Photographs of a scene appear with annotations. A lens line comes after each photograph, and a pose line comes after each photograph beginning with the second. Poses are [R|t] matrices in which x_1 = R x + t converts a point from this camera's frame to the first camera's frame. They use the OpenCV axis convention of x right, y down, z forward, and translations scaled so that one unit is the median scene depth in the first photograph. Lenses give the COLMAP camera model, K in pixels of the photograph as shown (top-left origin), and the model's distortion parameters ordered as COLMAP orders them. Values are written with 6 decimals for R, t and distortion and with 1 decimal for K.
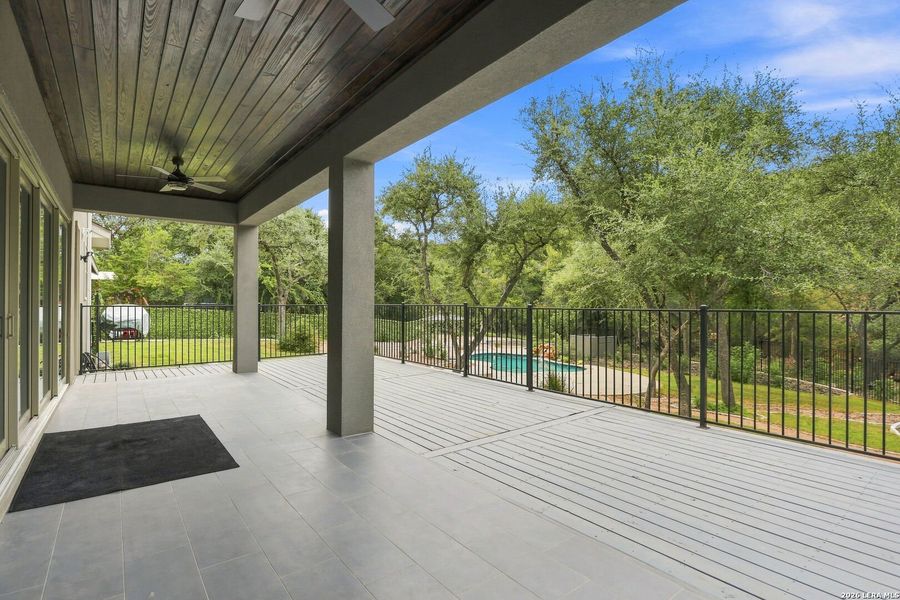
lens RADIAL K [[434.1, 0, 449.3], [0, 434.1, 302.8], [0, 0, 1]] dist [-0.018656, 0.007017]
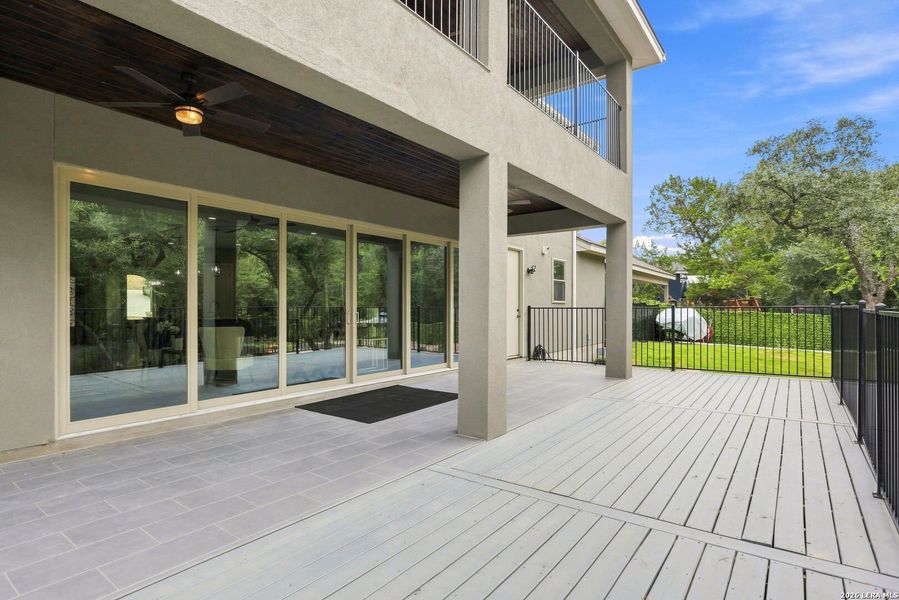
lens RADIAL K [[476.2, 0, 448.7], [0, 476.2, 302.3], [0, 0, 1]] dist [-0.001542, -0.000642]
pose [[0.258075, -0.012913, -0.966039, 0.337617], [0.006355, 0.999912, -0.011668, 0.002900], [0.966104, -0.003128, 0.258134, 0.271188]]
